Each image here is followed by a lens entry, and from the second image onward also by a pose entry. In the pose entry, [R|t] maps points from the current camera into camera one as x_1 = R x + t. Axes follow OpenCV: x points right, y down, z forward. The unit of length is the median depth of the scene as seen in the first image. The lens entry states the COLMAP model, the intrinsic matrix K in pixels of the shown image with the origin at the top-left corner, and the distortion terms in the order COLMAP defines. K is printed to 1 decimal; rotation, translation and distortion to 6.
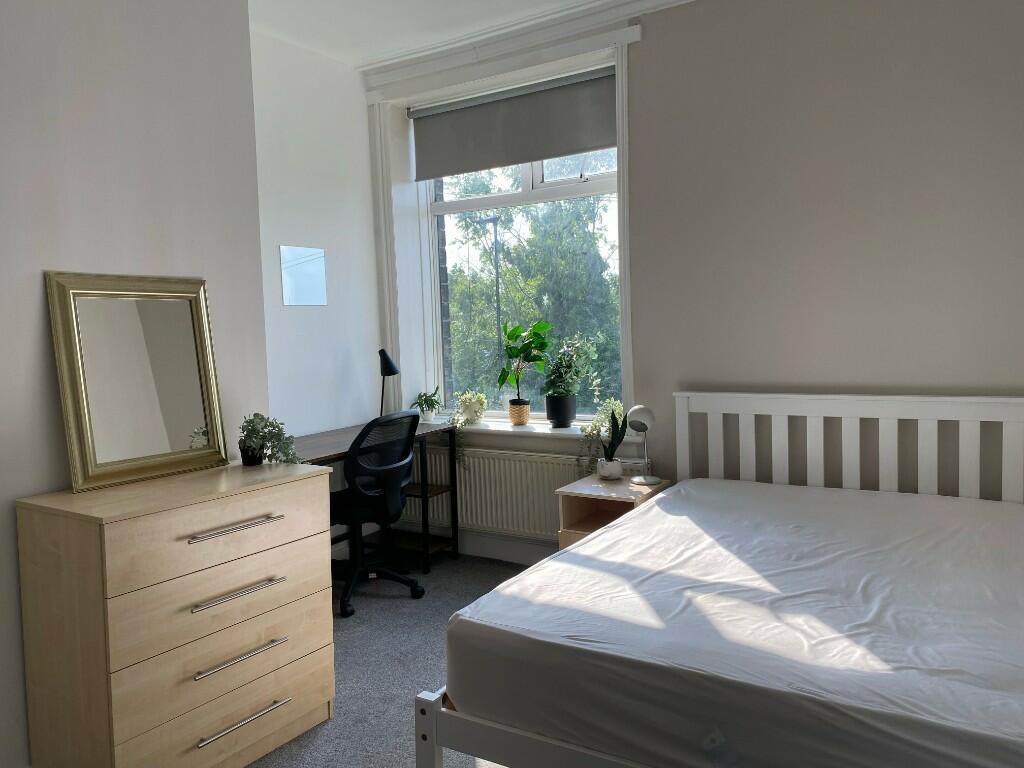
lens RADIAL K [[775.5, 0, 513.1], [0, 775.5, 387.3], [0, 0, 1]] dist [0.020090, -0.014763]
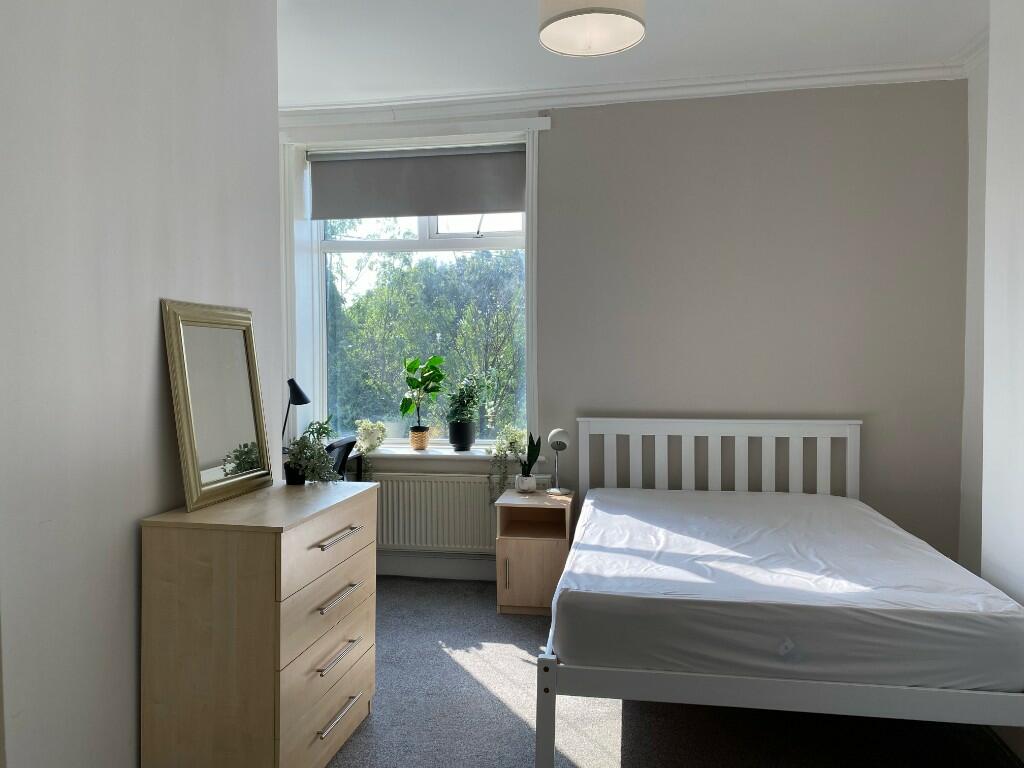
lens RADIAL K [[775.5, 0, 510.0], [0, 775.5, 382.3], [0, 0, 1]] dist [0.020090, -0.014763]
pose [[0.924929, 0.014104, 0.379878, -0.349230], [0.004922, 0.998783, -0.049067, 0.009467], [-0.380108, 0.047253, 0.923734, -0.082245]]
